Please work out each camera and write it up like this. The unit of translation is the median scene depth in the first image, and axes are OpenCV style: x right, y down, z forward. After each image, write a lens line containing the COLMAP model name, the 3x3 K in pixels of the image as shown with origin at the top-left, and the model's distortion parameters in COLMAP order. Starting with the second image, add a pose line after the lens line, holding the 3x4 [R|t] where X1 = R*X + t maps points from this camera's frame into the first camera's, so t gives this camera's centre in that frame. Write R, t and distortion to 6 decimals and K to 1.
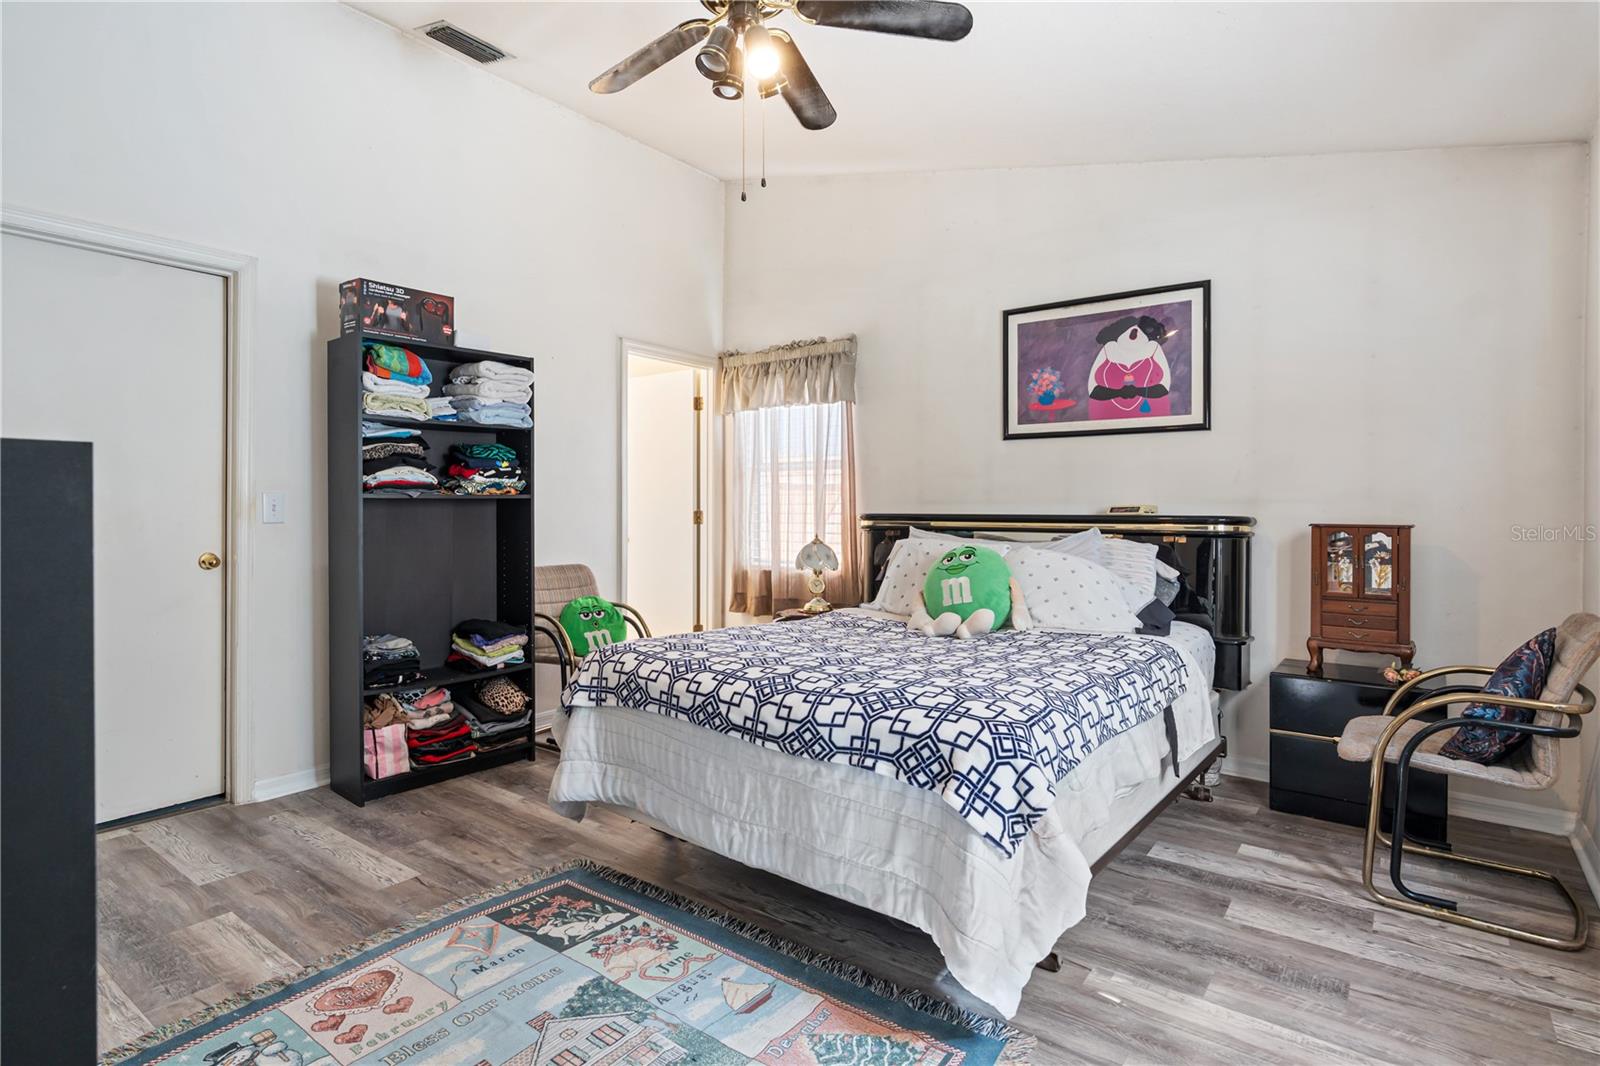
lens RADIAL K [[828.9, 0, 800.0], [0, 828.9, 533.0], [0, 0, 1]] dist [-0.032272, -0.000226]
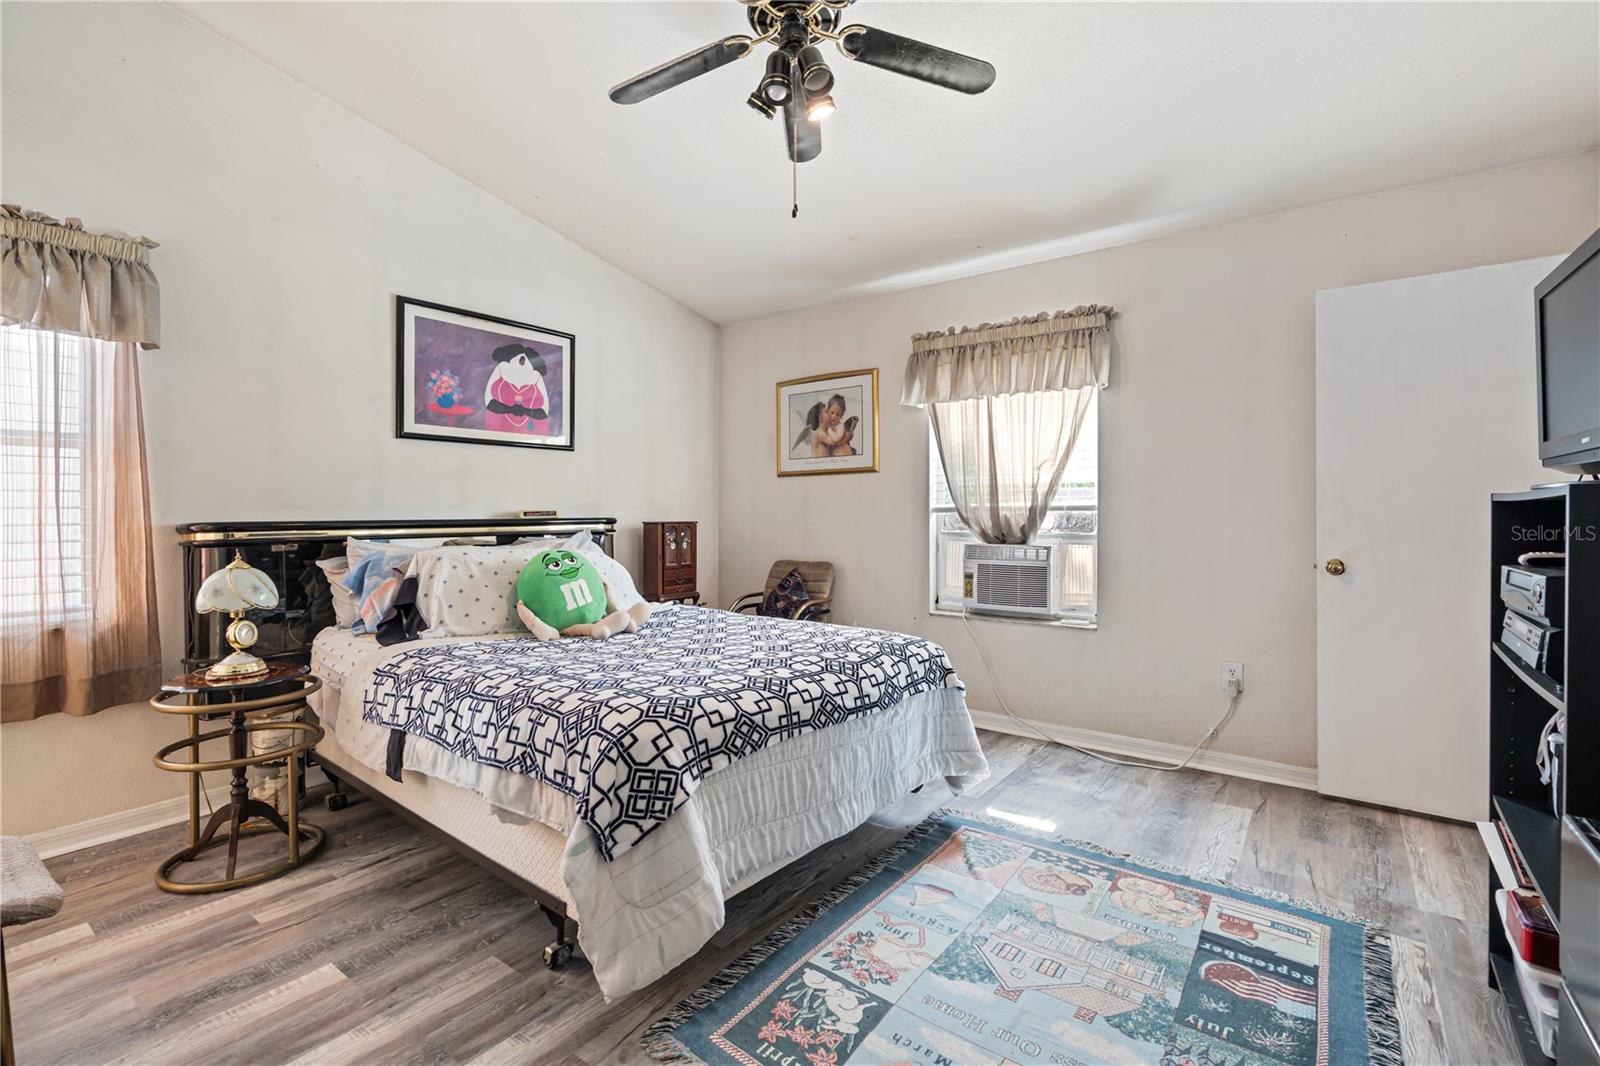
lens RADIAL K [[729.8, 0, 813.5], [0, 729.8, 516.9], [0, 0, 1]] dist [-0.004236, 0.001089]
pose [[-0.023283, -0.012917, 0.999645, -0.761161], [0.026947, 0.999545, 0.013543, -0.032175], [-0.999366, 0.027252, -0.022925, 0.758307]]
